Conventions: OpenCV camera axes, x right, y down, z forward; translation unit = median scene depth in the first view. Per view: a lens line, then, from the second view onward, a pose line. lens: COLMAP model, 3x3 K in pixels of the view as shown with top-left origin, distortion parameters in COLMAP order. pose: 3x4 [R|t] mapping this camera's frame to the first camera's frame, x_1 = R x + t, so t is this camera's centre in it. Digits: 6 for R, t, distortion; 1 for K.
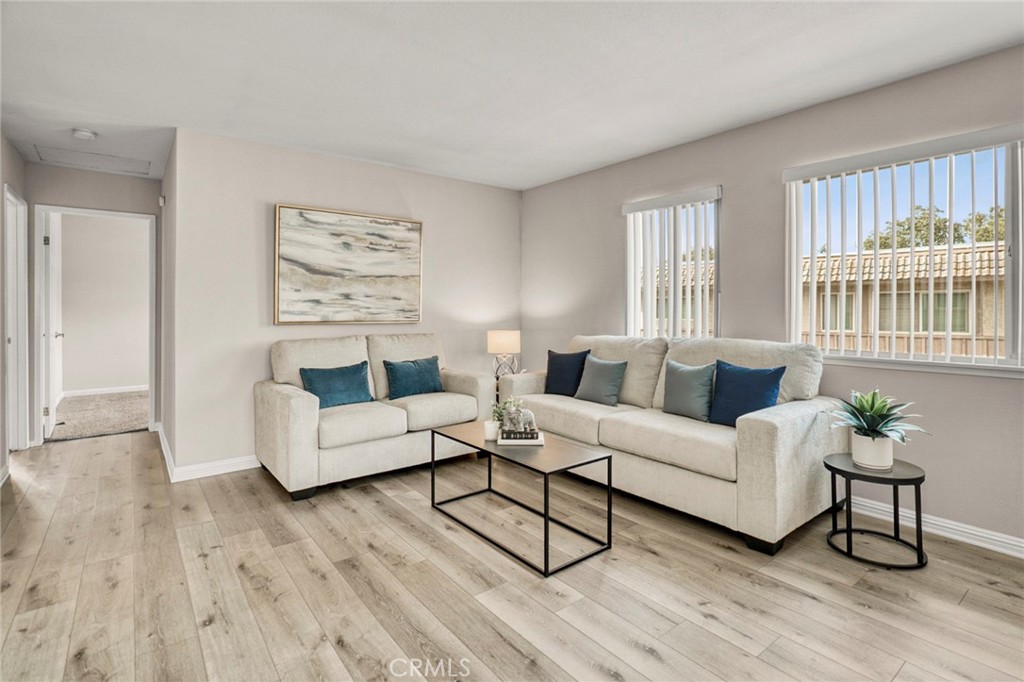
lens RADIAL K [[486.7, 0, 500.5], [0, 486.7, 314.7], [0, 0, 1]] dist [-0.014920, 0.005201]
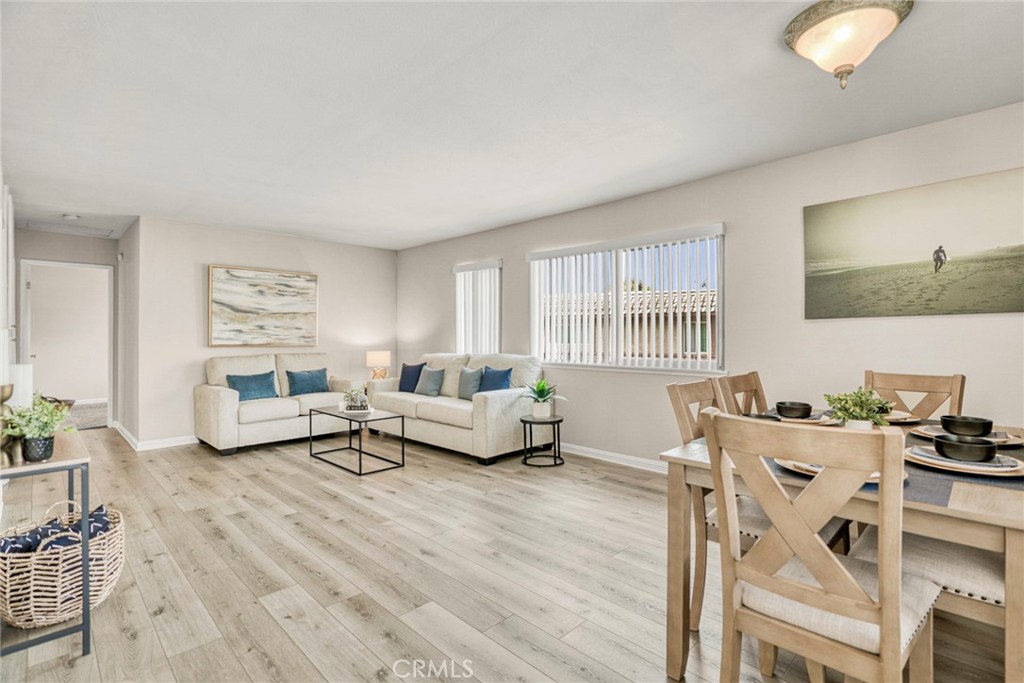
lens RADIAL K [[486.7, 0, 502.1], [0, 486.7, 338.1], [0, 0, 1]] dist [-0.014920, 0.005201]
pose [[0.993248, -0.002489, 0.115982, 0.244669], [0.003229, 0.999976, -0.006201, 0.005801], [-0.115964, 0.006534, 0.993232, -0.555092]]
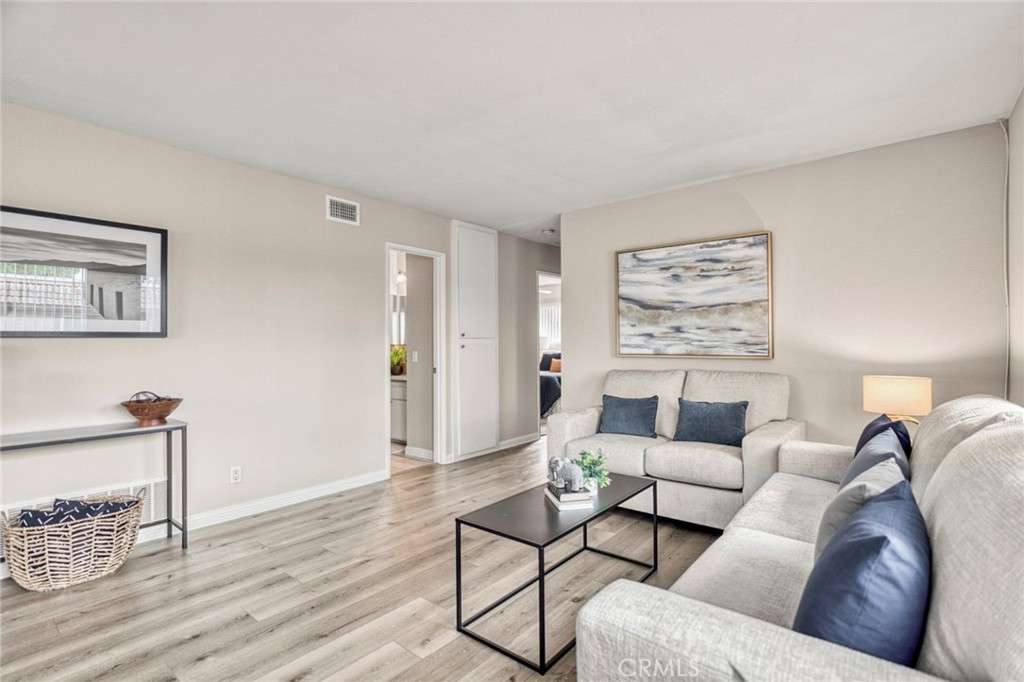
lens RADIAL K [[486.7, 0, 548.0], [0, 486.7, 342.5], [0, 0, 1]] dist [-0.014920, 0.005201]
pose [[0.258463, -0.004692, -0.966010, 0.595870], [-0.008367, 0.999940, -0.007095, -0.002384], [0.965985, 0.009916, 0.258408, 0.529312]]
